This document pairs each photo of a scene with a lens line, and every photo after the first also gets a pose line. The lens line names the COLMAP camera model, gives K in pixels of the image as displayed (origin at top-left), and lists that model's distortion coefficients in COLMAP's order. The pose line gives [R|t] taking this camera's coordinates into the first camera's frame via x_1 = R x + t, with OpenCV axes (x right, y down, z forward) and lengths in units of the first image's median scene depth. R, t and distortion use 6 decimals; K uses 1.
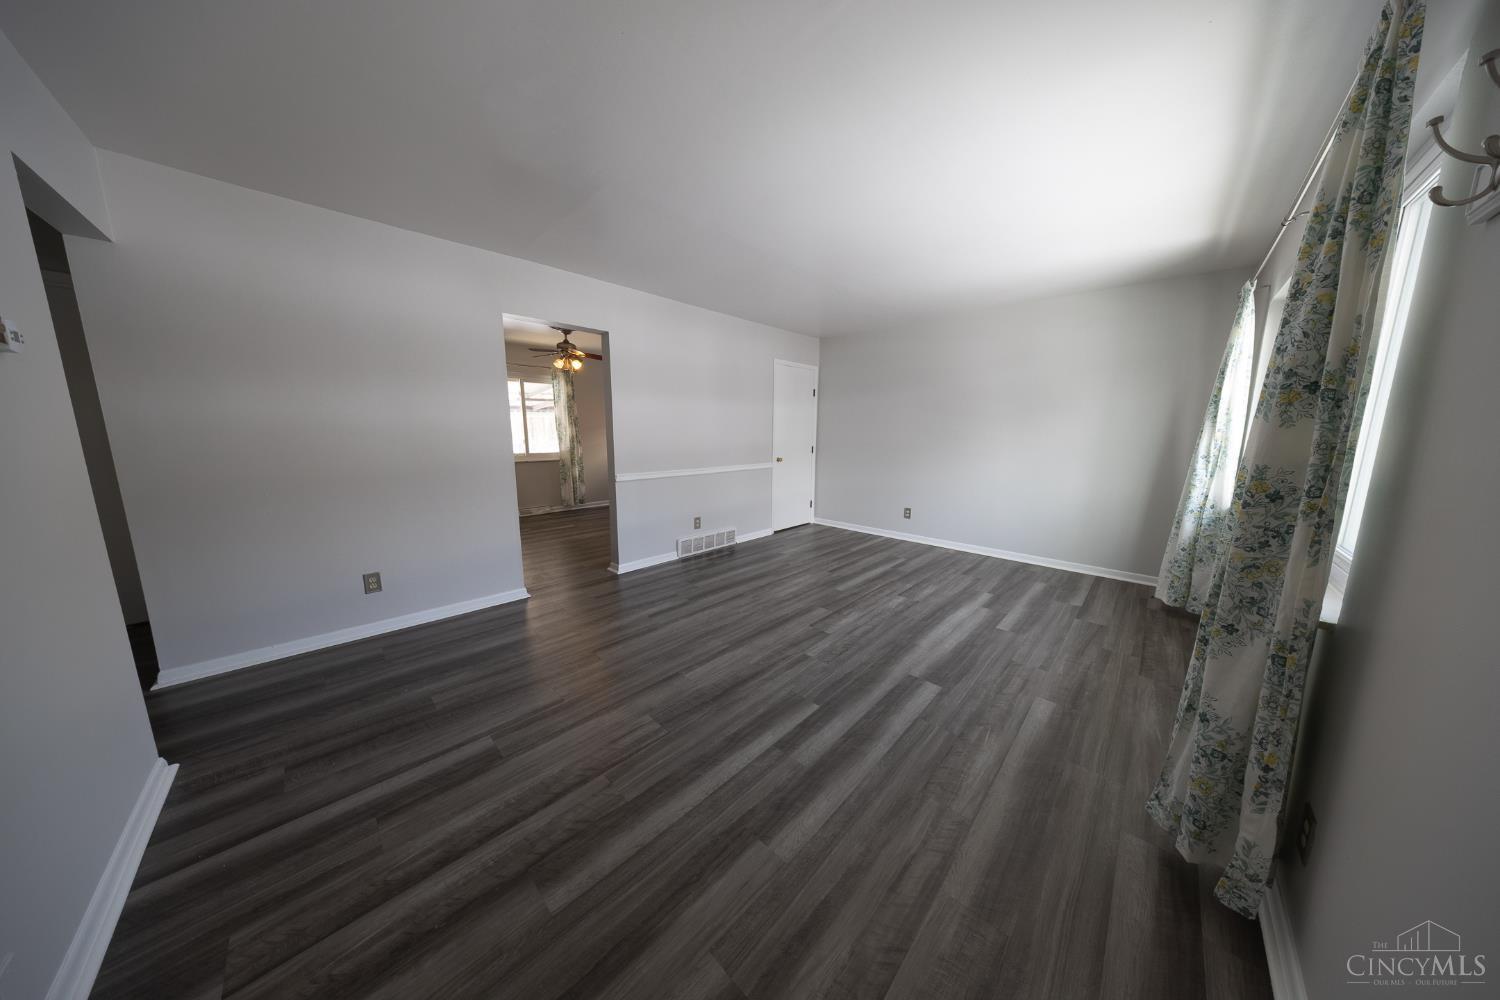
lens RADIAL K [[434.7, 0, 753.2], [0, 434.7, 495.7], [0, 0, 1]] dist [-0.000269, -0.000501]
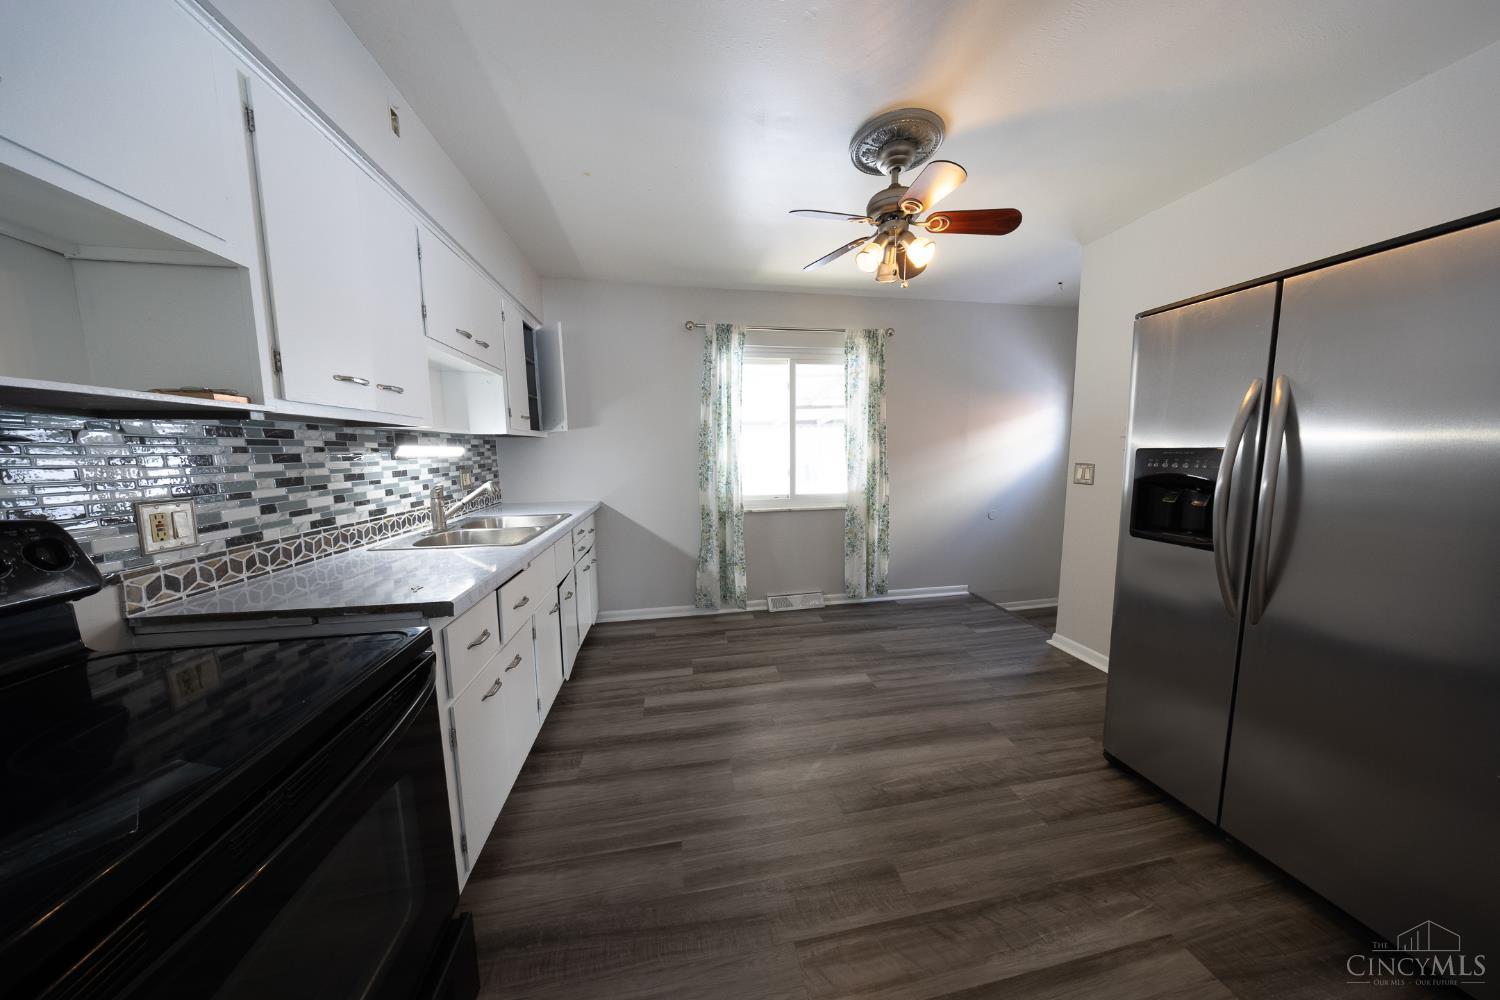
lens RADIAL K [[434.7, 0, 754.4], [0, 434.7, 503.2], [0, 0, 1]] dist [-0.000269, -0.000501]
pose [[0.804760, 0.063796, -0.590162, -0.489936], [-0.079237, 0.996856, -0.000291, -0.170295], [0.588288, 0.046996, 0.807285, 1.111334]]
